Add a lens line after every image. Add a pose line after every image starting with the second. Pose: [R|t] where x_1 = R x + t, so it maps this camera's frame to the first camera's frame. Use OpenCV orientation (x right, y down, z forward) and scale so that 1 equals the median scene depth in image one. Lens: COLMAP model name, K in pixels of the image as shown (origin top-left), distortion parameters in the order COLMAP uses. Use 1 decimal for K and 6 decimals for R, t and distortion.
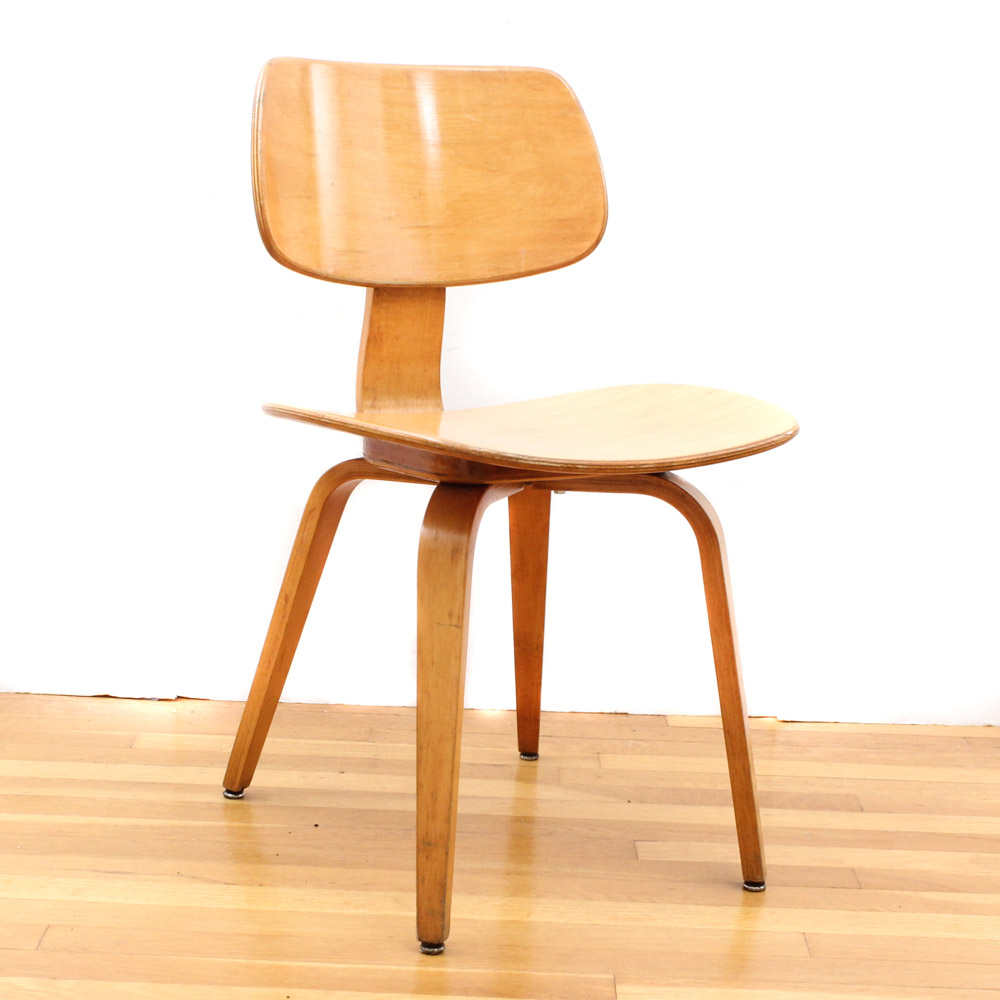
lens RADIAL K [[2147.5, 0, 494.5], [0, 2147.5, 441.6], [0, 0, 1]] dist [-0.027694, 0.068106]
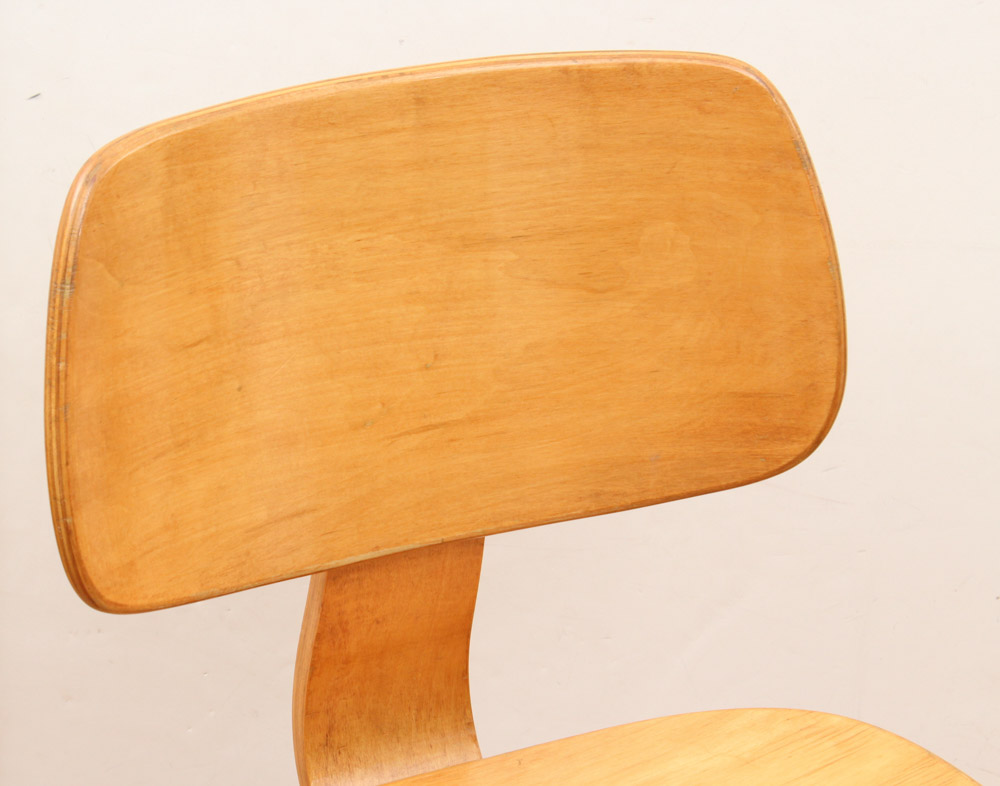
lens RADIAL K [[2811.2, 0, 399.0], [0, 2811.2, 393.4], [0, 0, 1]] dist [0.022812, 0.692342]
pose [[0.996620, 0.054372, -0.061588, -0.005086], [-0.028690, 0.932802, 0.359245, -0.319306], [0.076983, -0.356264, 0.931209, 0.431816]]
